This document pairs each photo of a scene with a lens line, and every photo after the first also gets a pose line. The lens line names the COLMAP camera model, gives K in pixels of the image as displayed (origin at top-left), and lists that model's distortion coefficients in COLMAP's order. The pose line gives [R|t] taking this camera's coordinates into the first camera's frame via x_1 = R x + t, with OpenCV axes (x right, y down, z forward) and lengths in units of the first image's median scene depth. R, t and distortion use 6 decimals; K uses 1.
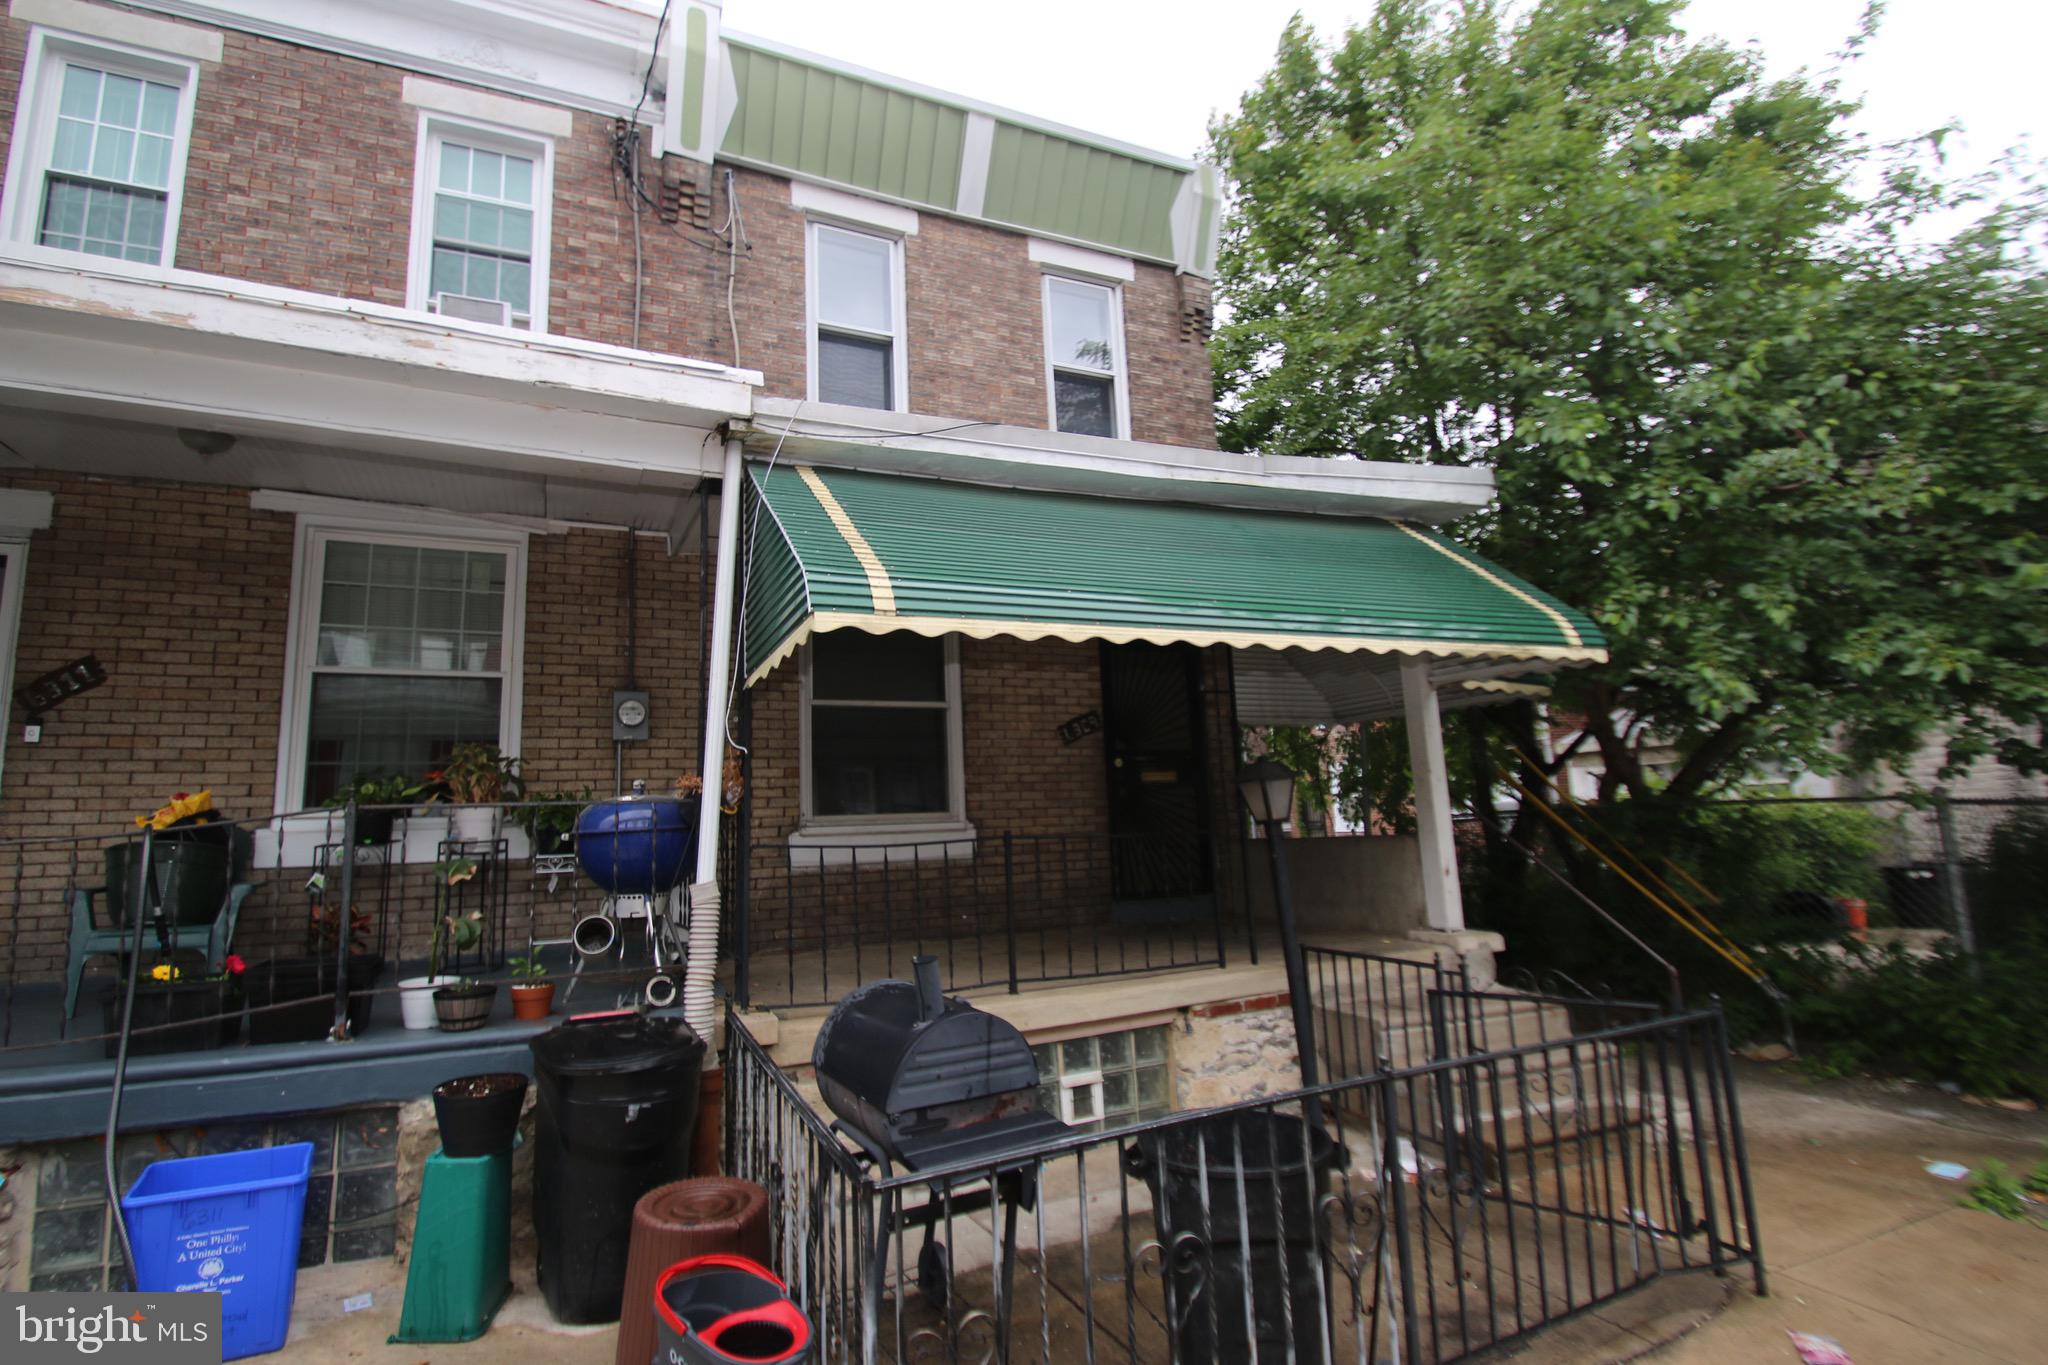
lens RADIAL K [[964.1, 0, 1017.0], [0, 964.1, 687.5], [0, 0, 1]] dist [0.010594, -0.015914]
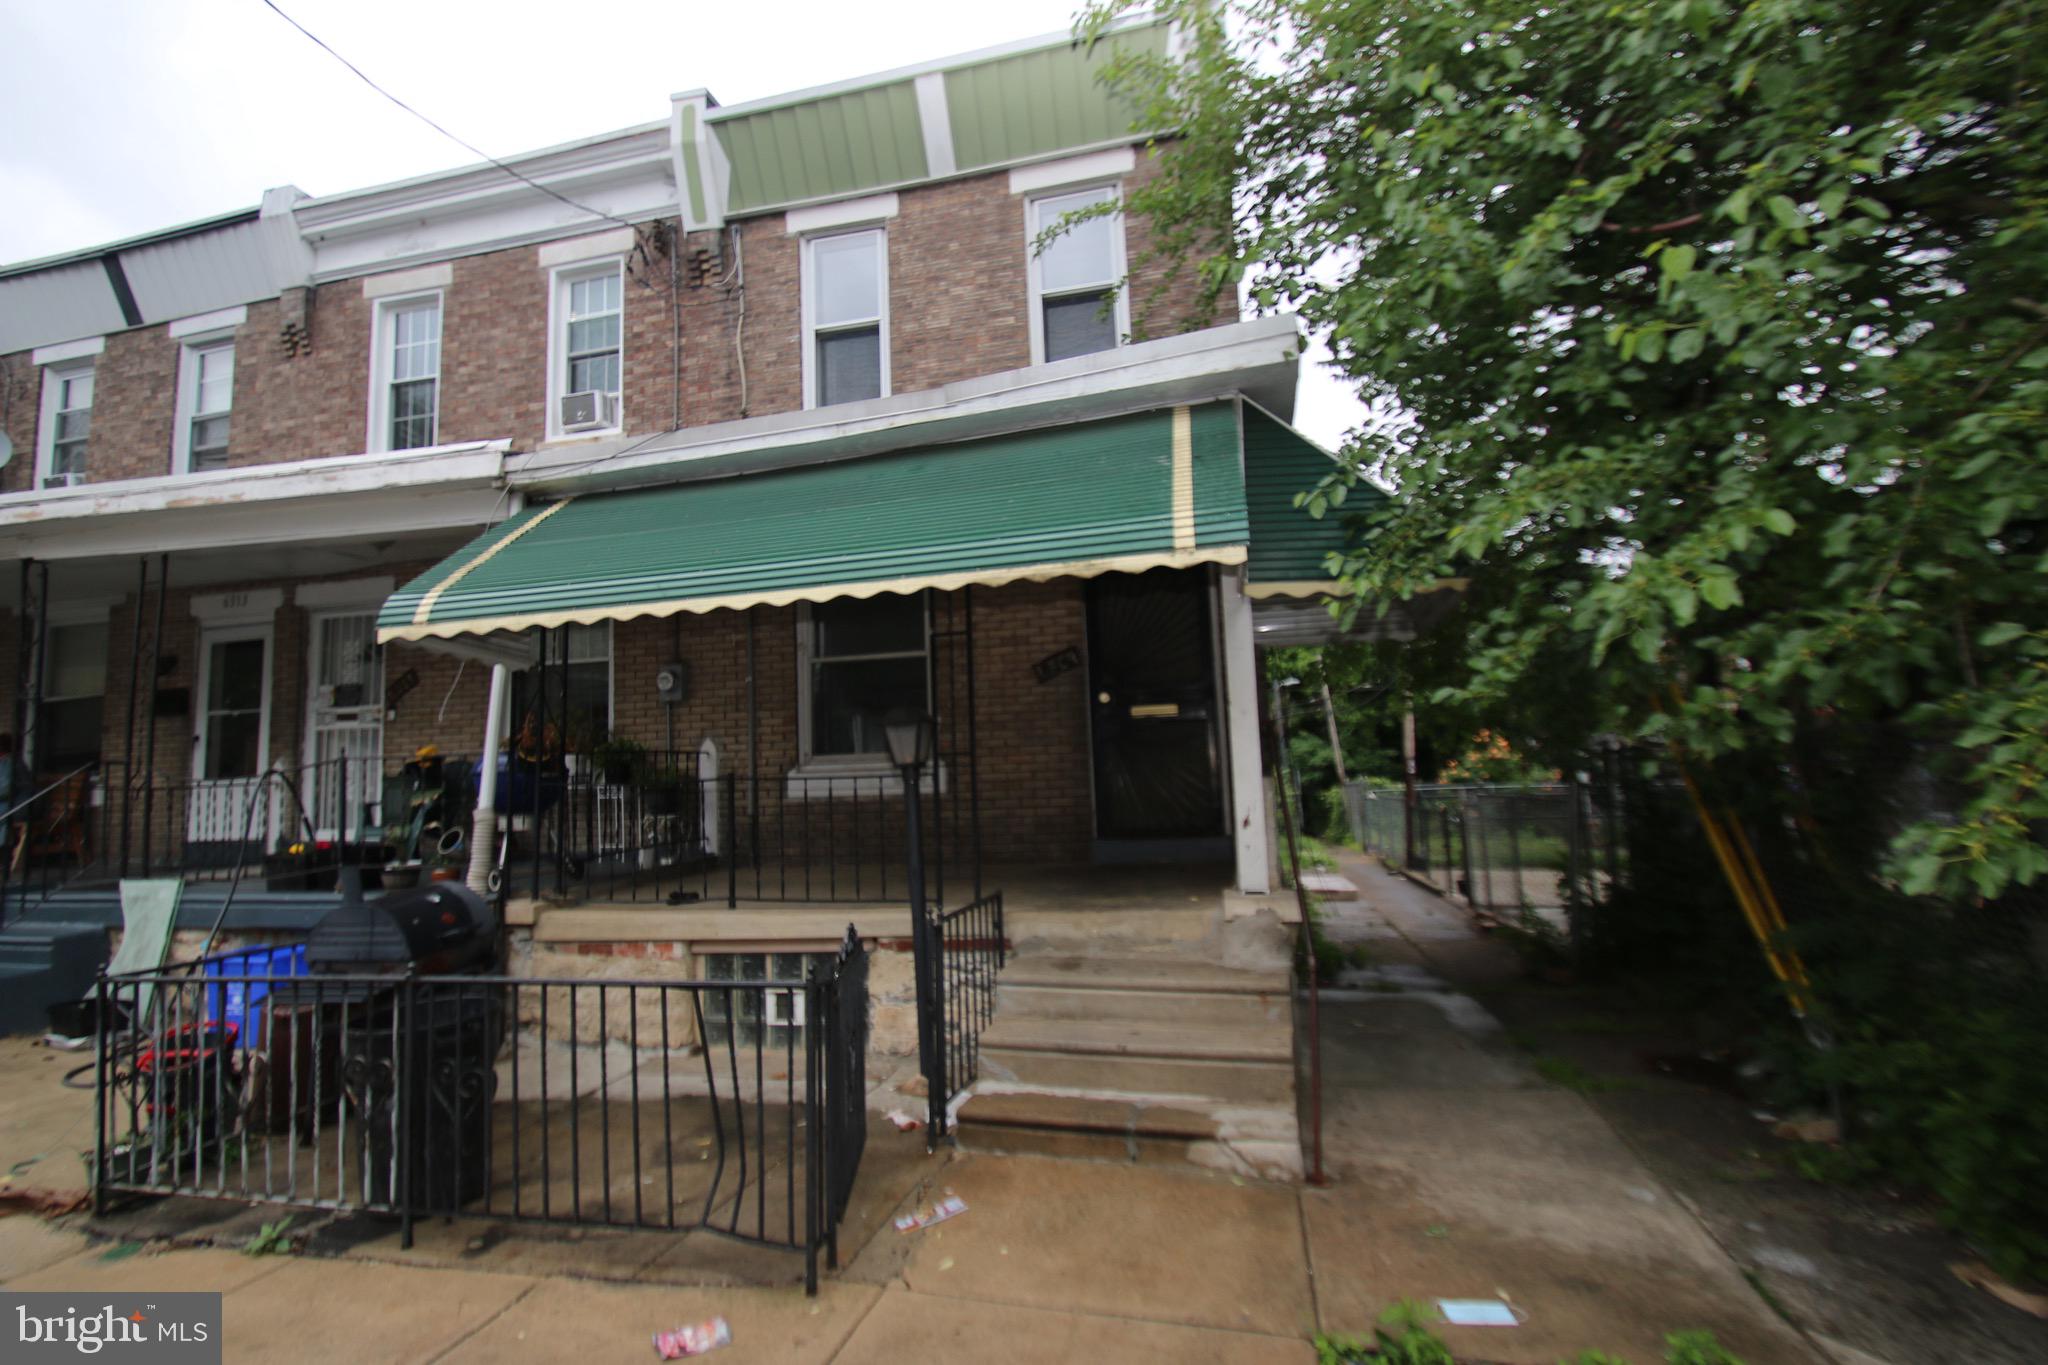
lens RADIAL K [[964.1, 0, 1017.0], [0, 964.1, 687.5], [0, 0, 1]] dist [0.010594, -0.015914]
pose [[0.790232, -0.043419, -0.611268, 0.713375], [0.093103, 0.994414, 0.049726, 0.012888], [0.605694, -0.096206, 0.789860, 0.207557]]
